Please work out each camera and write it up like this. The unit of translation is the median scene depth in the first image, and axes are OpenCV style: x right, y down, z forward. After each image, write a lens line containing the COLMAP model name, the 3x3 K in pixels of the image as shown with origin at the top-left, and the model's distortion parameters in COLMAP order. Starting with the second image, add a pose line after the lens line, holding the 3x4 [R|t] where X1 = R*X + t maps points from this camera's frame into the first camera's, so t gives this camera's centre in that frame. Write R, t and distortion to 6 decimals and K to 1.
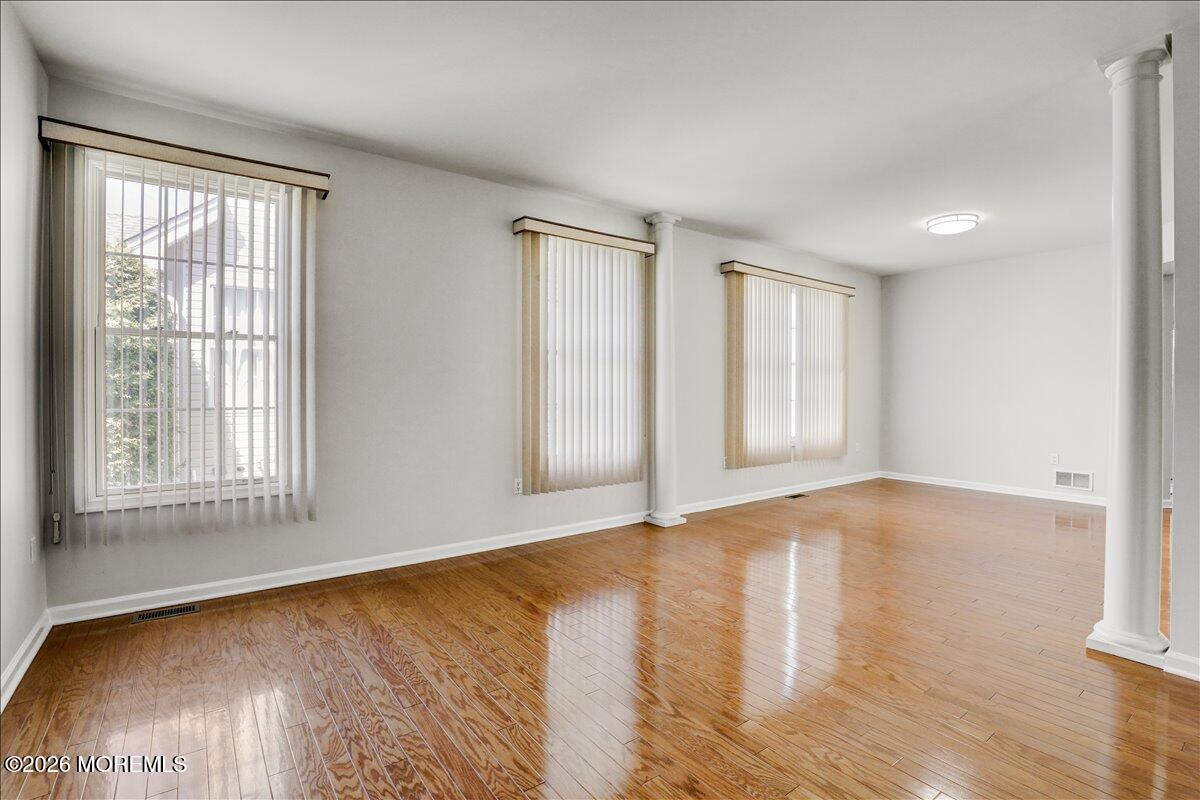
lens RADIAL K [[555.6, 0, 597.8], [0, 555.6, 394.2], [0, 0, 1]] dist [-0.017209, -0.000205]
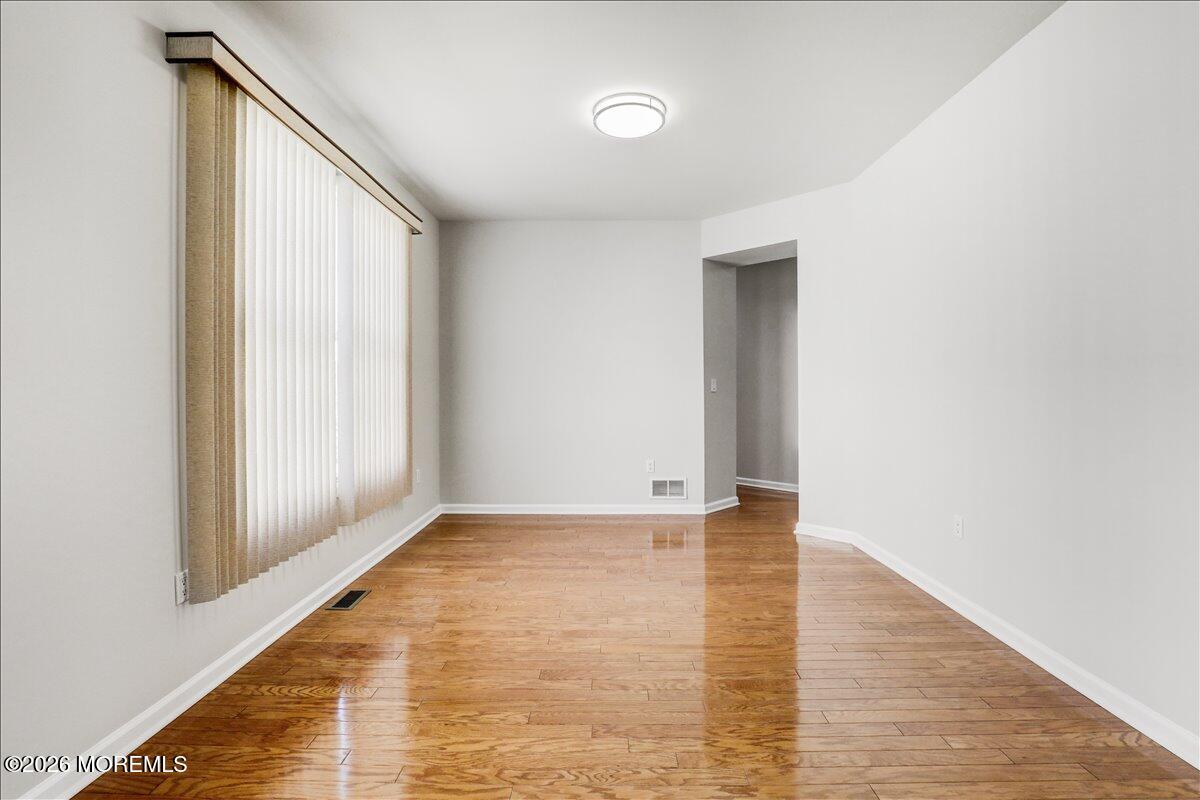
lens RADIAL K [[555.6, 0, 598.9], [0, 555.6, 385.6], [0, 0, 1]] dist [-0.017209, -0.000205]
pose [[0.604489, -0.007420, 0.796579, 0.097947], [0.020534, 0.999770, -0.006270, -0.001963], [-0.796349, 0.020147, 0.604502, 0.511641]]
